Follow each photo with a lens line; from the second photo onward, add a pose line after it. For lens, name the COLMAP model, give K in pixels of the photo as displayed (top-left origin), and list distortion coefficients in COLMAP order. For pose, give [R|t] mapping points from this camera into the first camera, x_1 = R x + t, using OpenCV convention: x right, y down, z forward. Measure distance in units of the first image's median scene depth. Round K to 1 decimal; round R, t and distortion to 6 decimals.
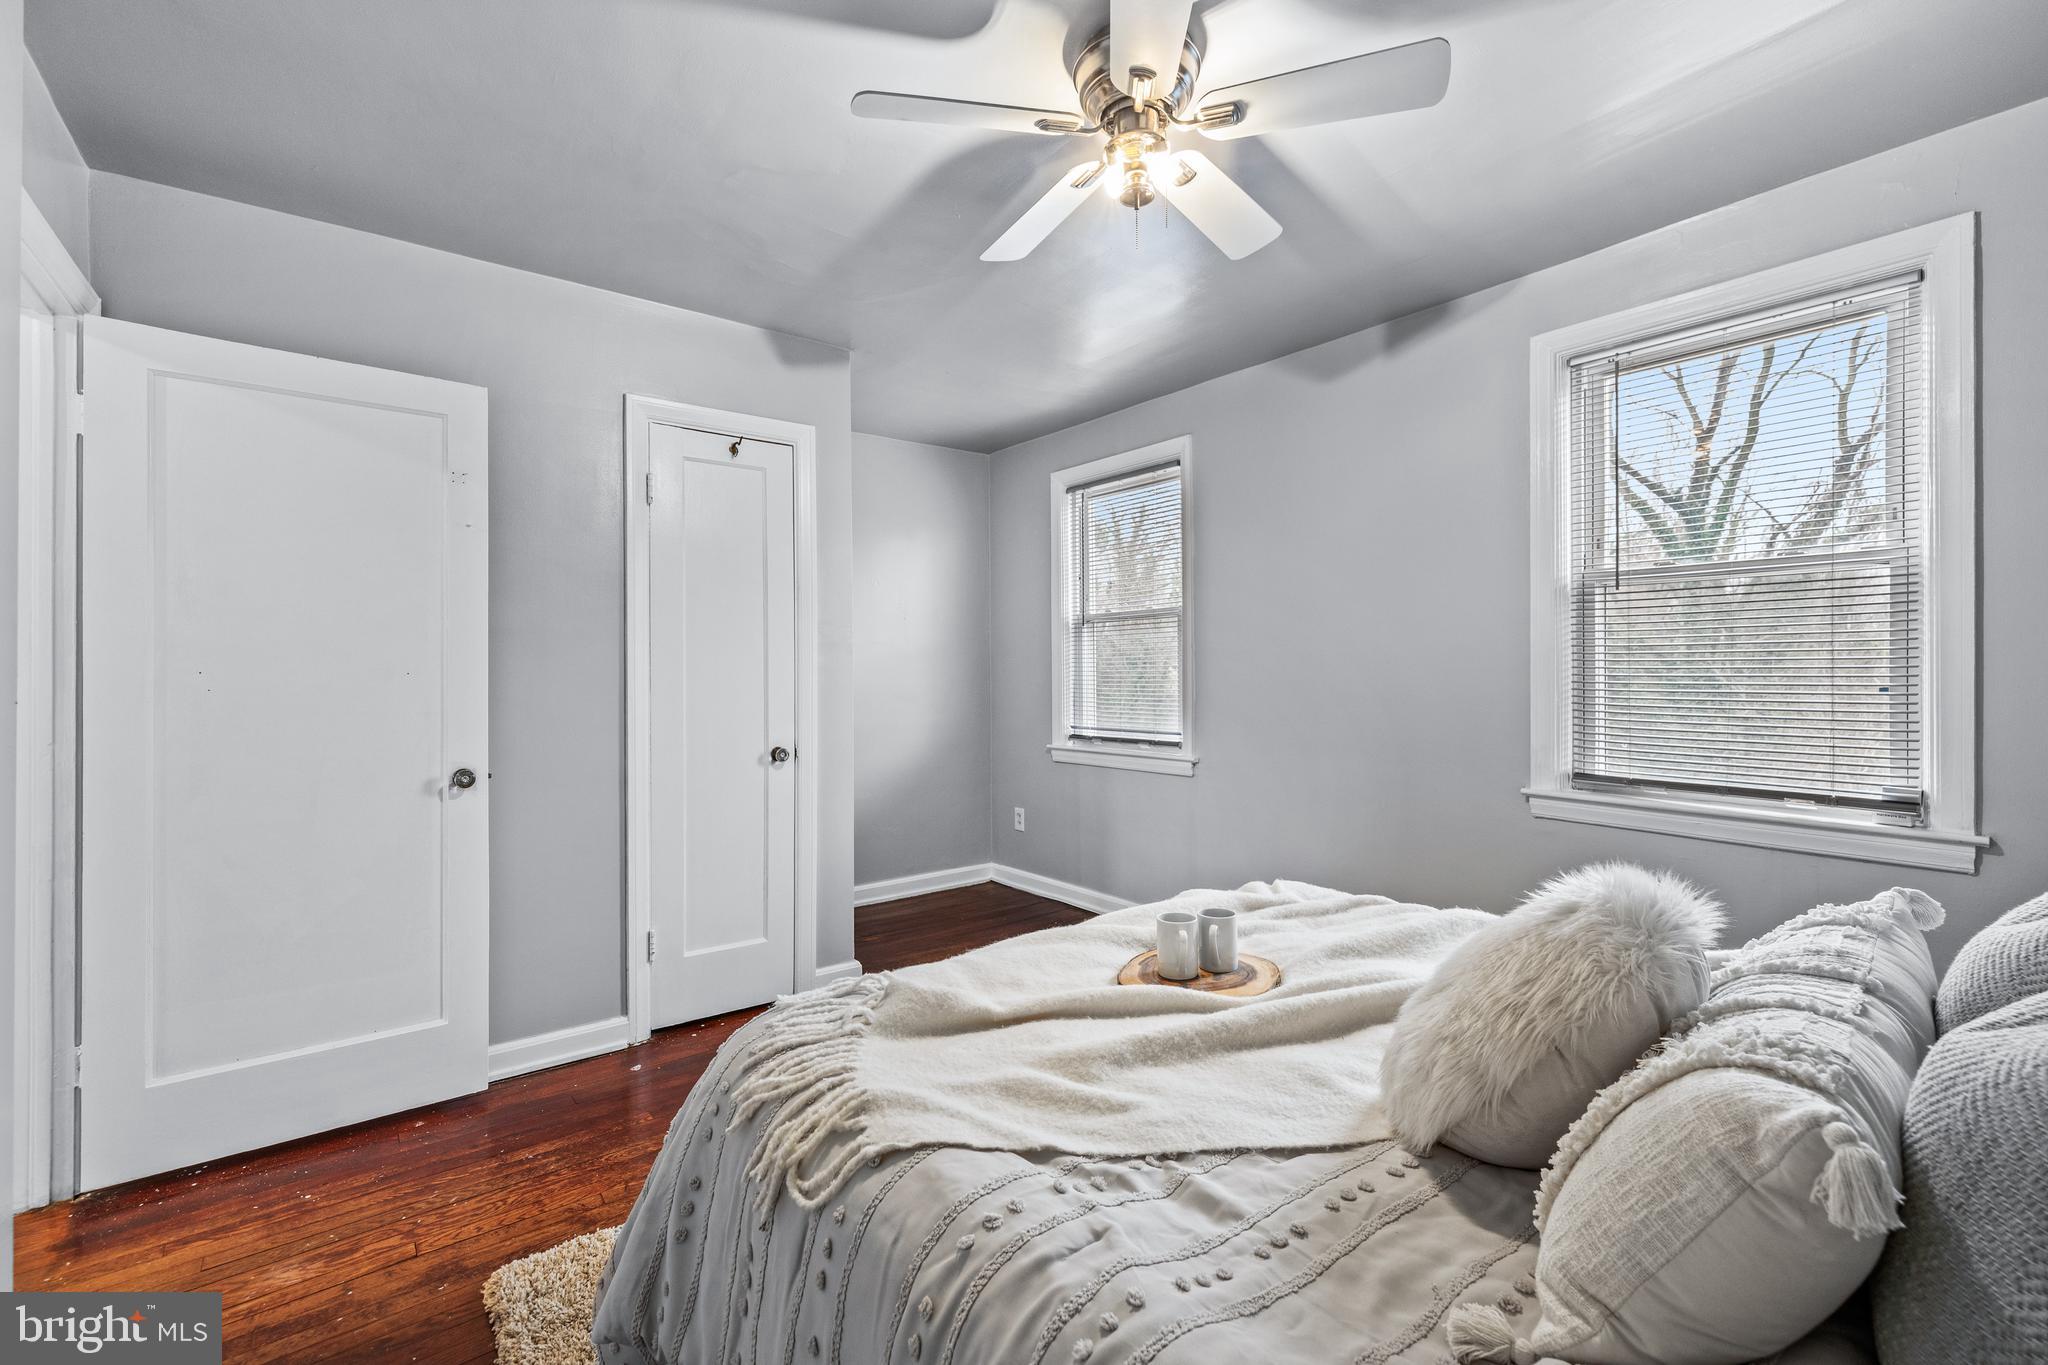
lens RADIAL K [[870.3, 0, 1017.3], [0, 870.3, 668.5], [0, 0, 1]] dist [0.005902, 0.000295]
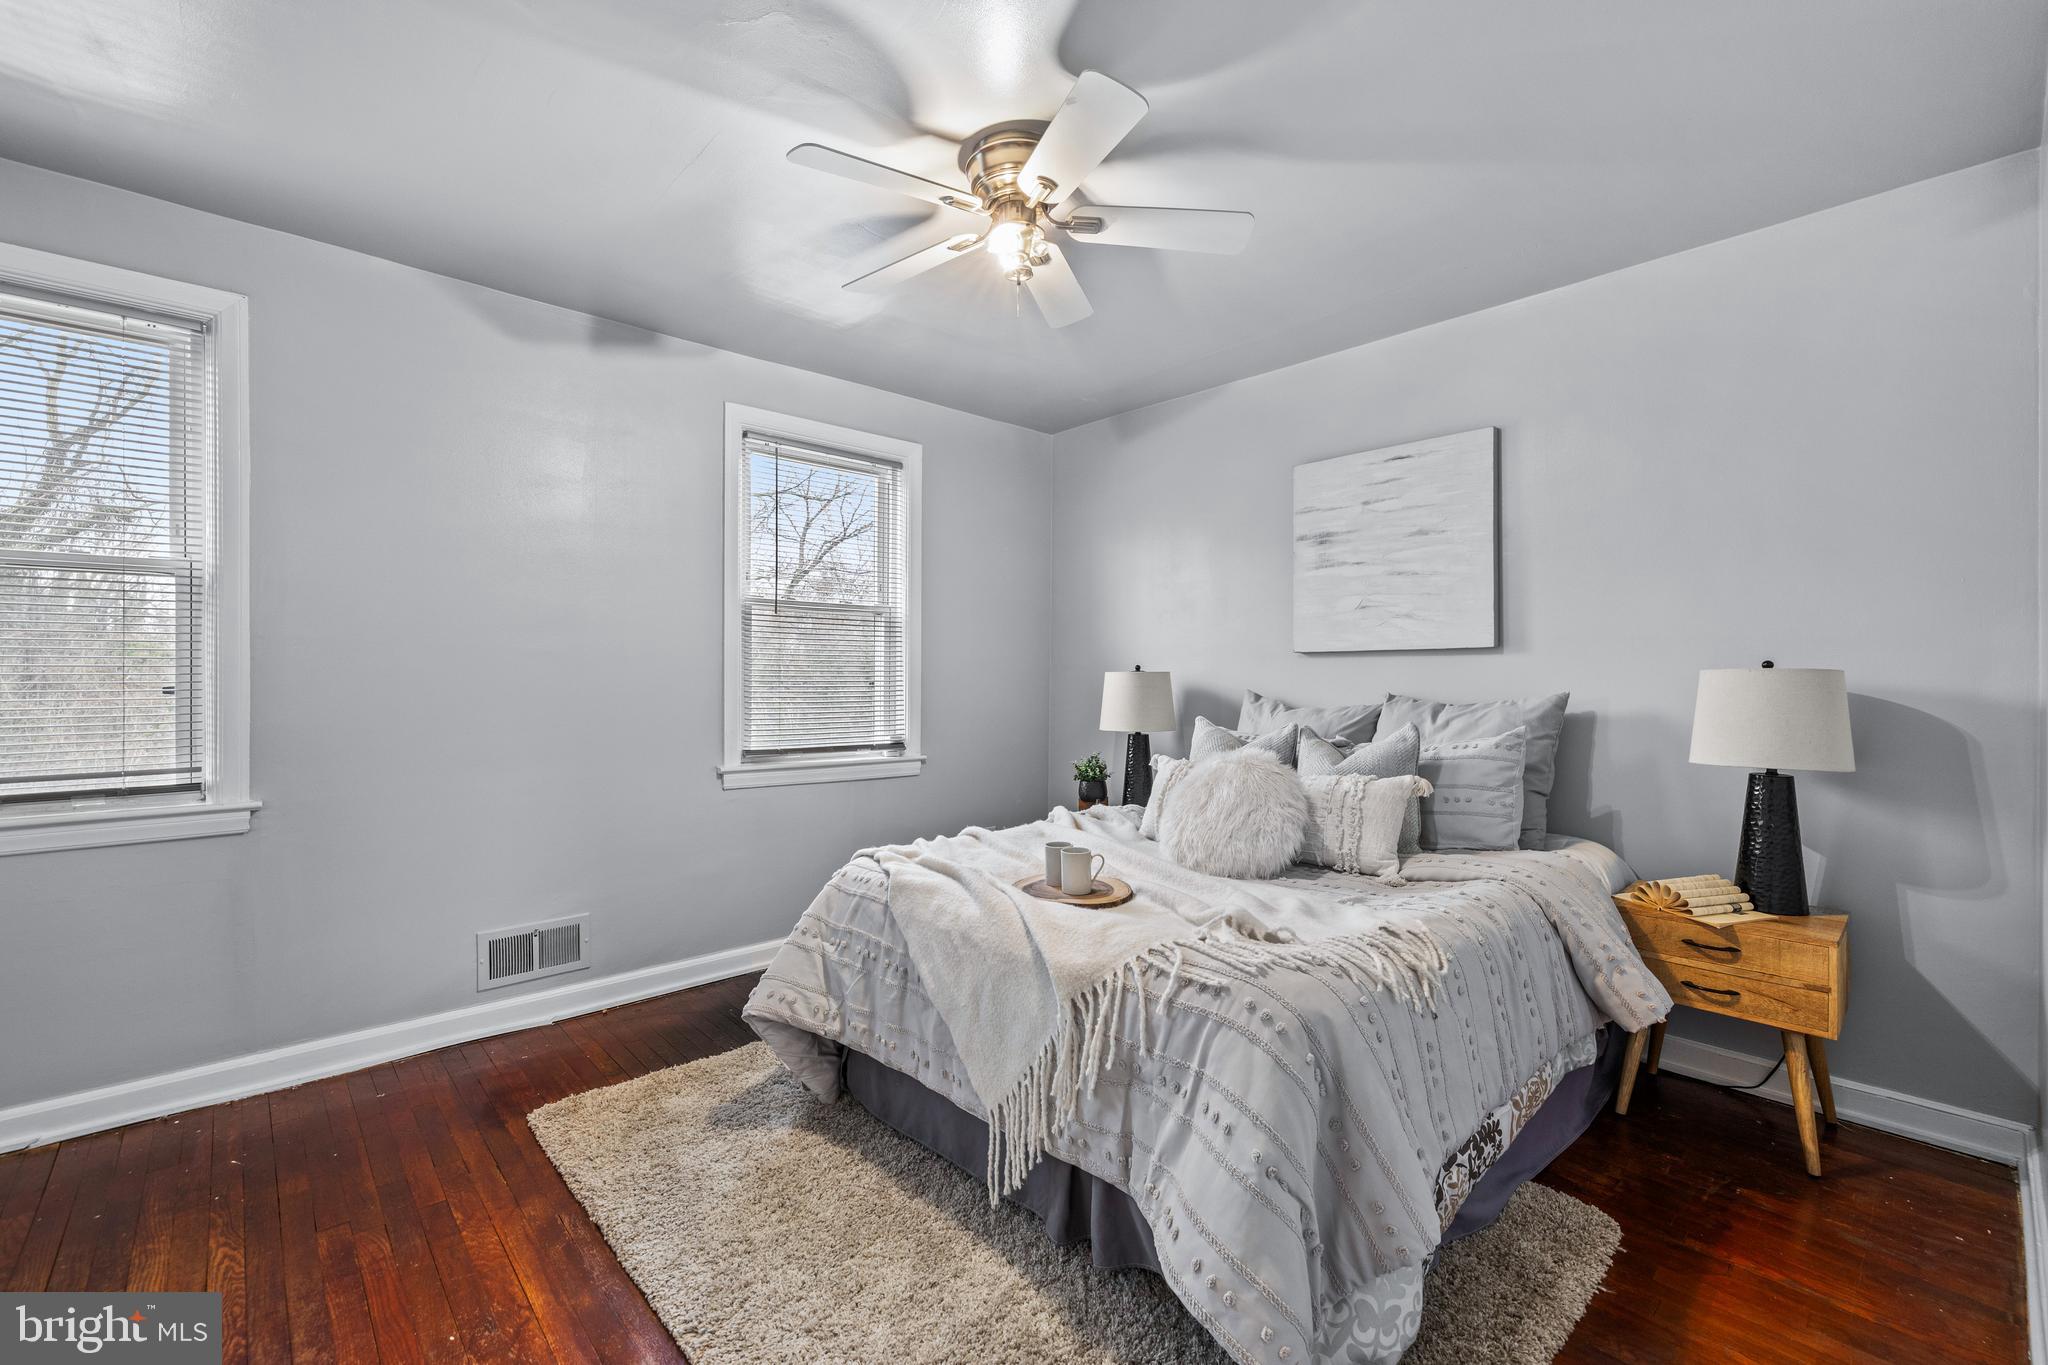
lens RADIAL K [[880.1, 0, 1015.0], [0, 880.1, 652.4], [0, 0, 1]] dist [0.000426, 0.000021]
pose [[-0.074829, 0.032529, 0.996666, -0.674451], [-0.003775, 0.999451, -0.032903, 0.015790], [-0.997189, -0.006225, -0.074666, 0.683209]]
